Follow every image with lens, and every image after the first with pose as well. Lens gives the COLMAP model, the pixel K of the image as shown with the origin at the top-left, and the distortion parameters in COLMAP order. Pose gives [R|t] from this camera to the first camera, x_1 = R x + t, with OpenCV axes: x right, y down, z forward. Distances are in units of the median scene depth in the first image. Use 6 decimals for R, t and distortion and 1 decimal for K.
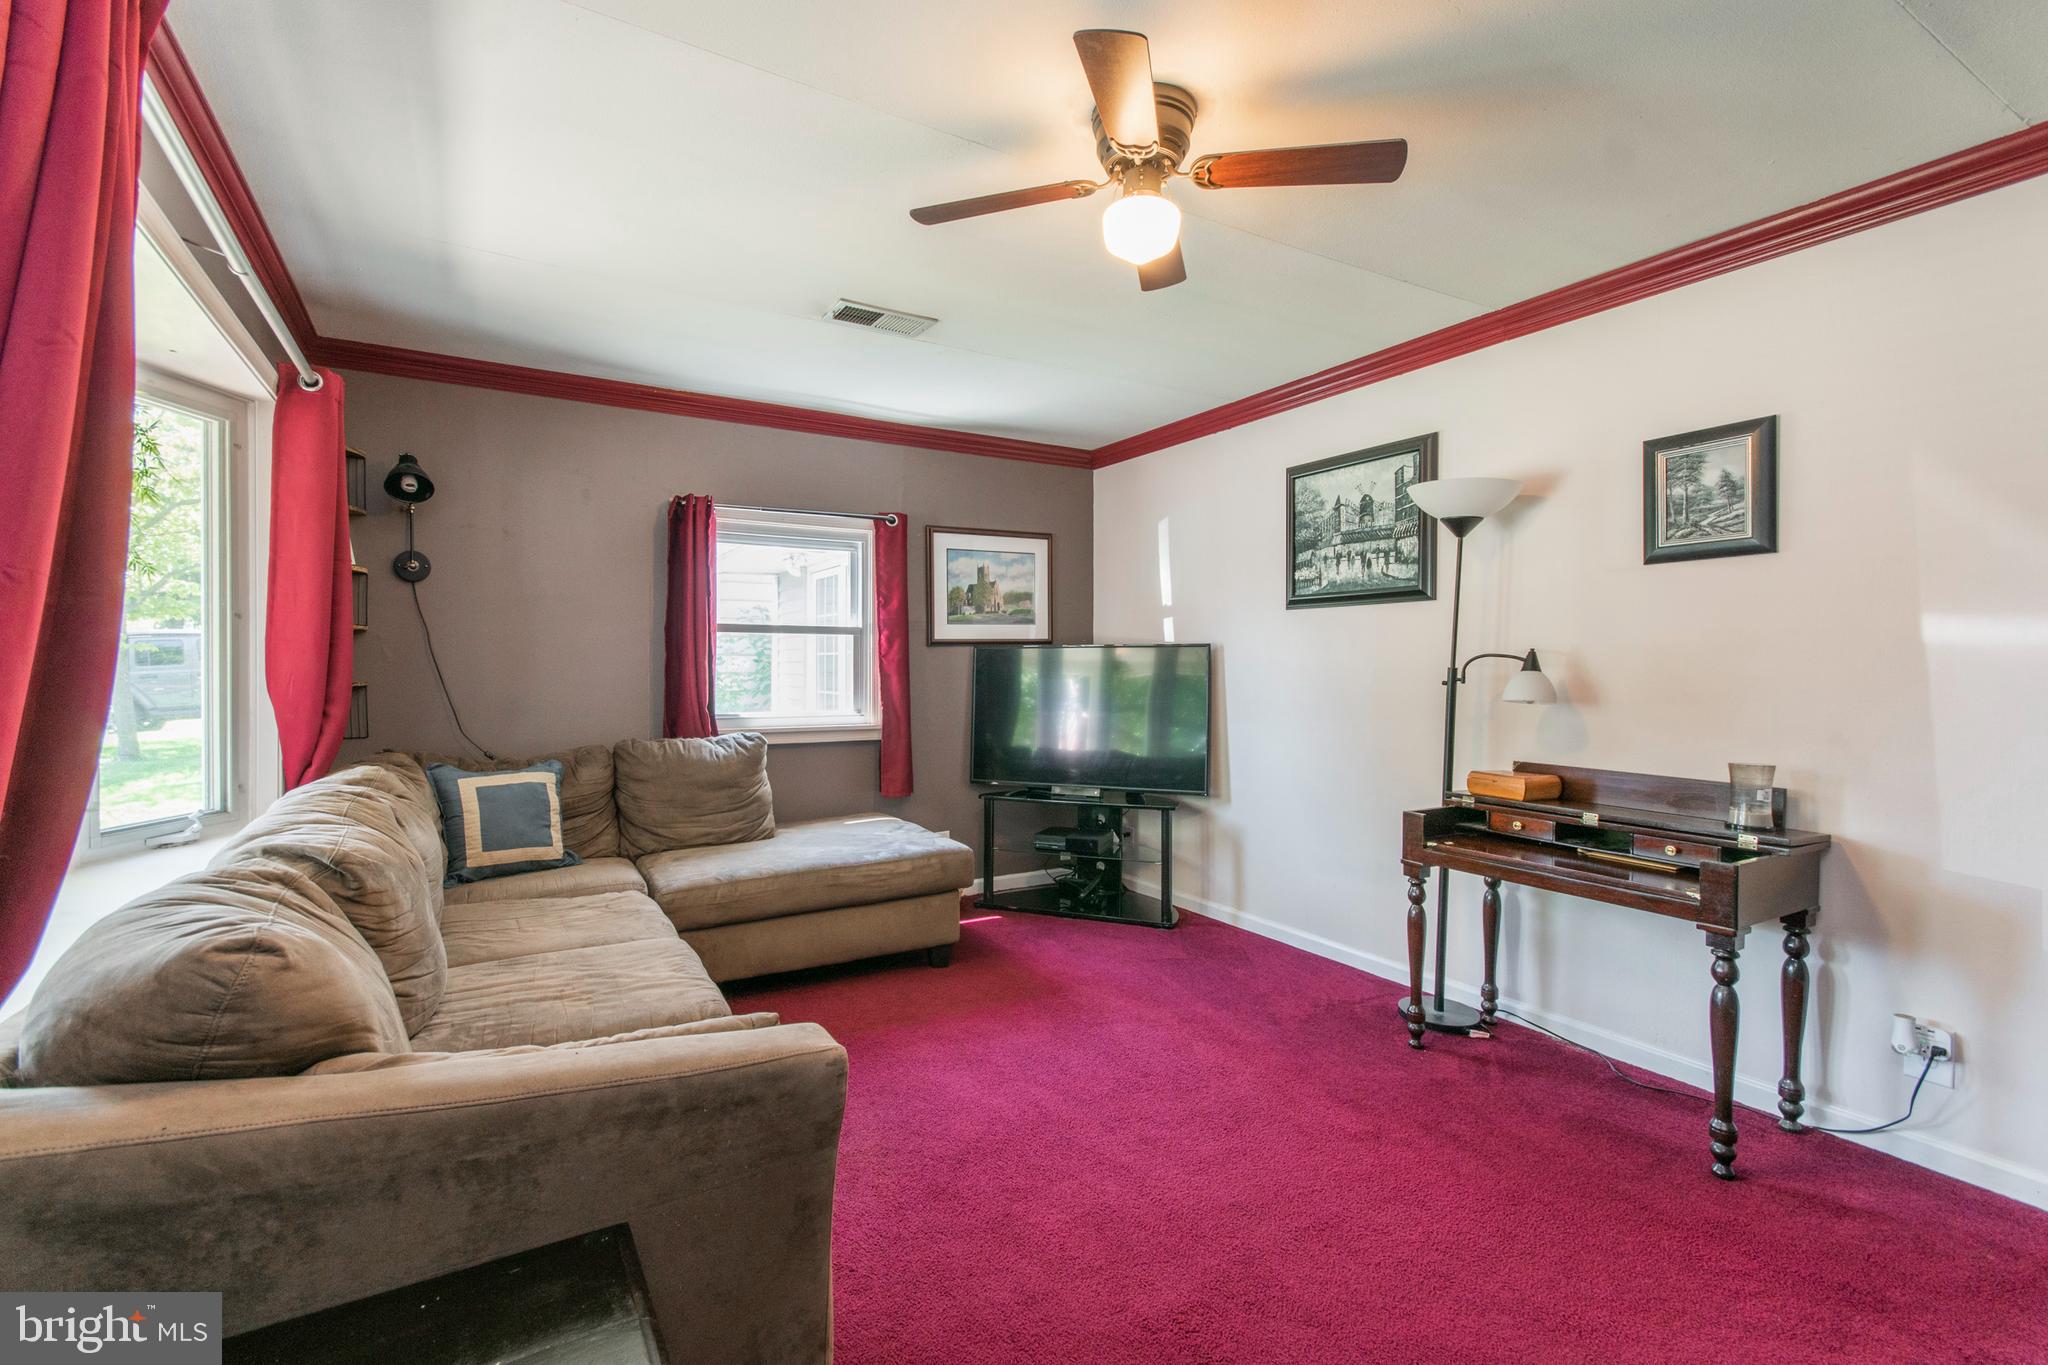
lens RADIAL K [[906.0, 0, 1026.6], [0, 906.0, 672.6], [0, 0, 1]] dist [0.004323, -0.001016]
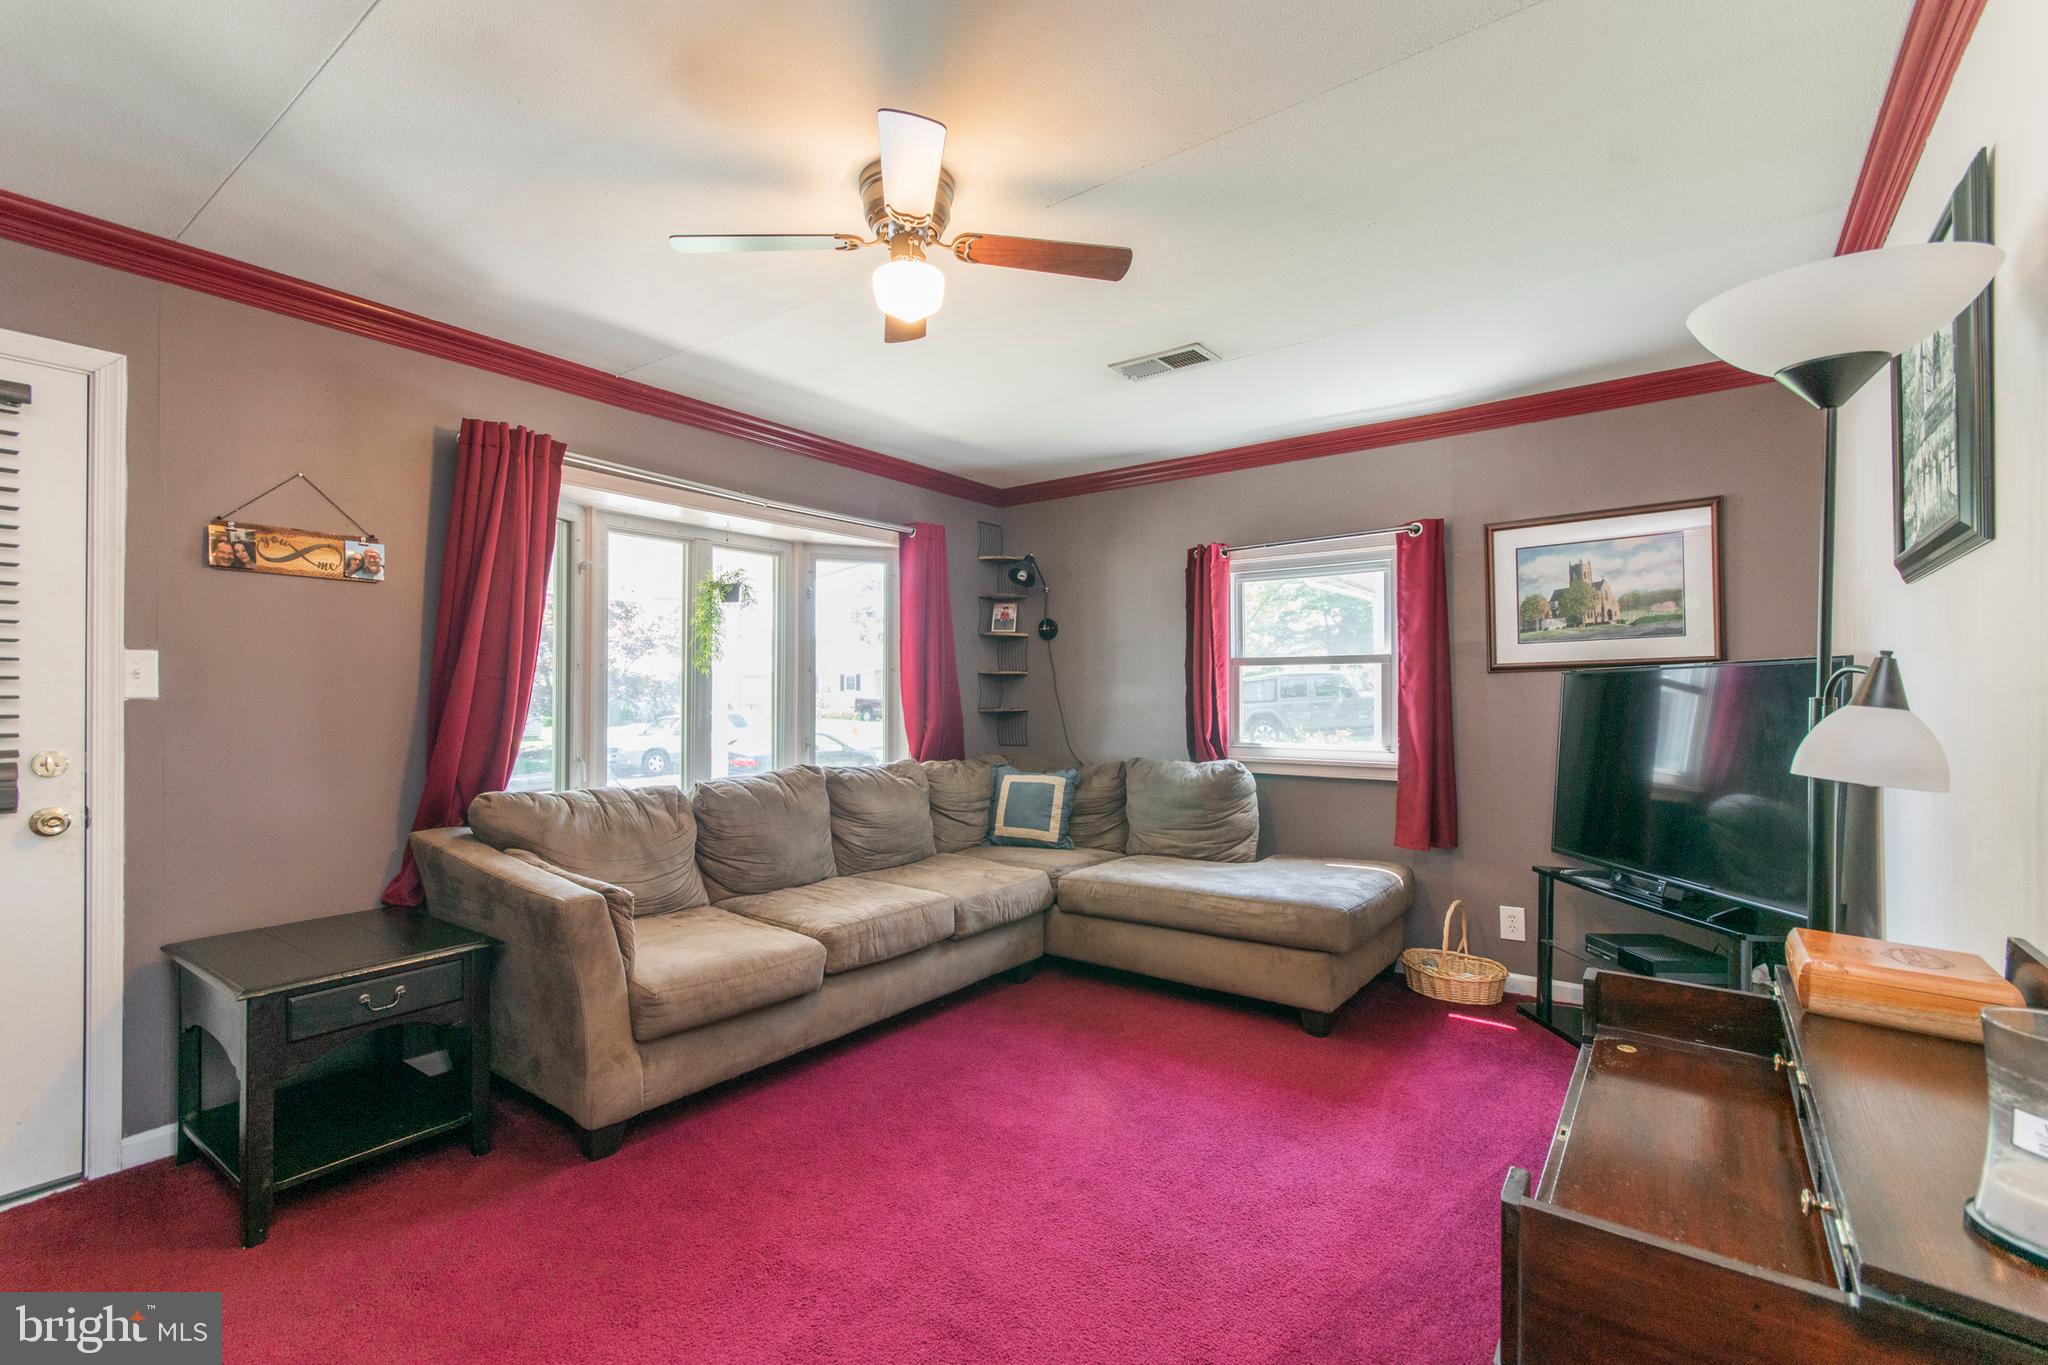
lens RADIAL K [[906.0, 0, 1006.5], [0, 906.0, 685.6], [0, 0, 1]] dist [0.004323, -0.001016]
pose [[0.384796, -0.015243, -0.922876, 0.473814], [-0.008731, 0.999759, -0.020153, 0.002323], [0.922961, 0.015812, 0.384570, 0.290589]]
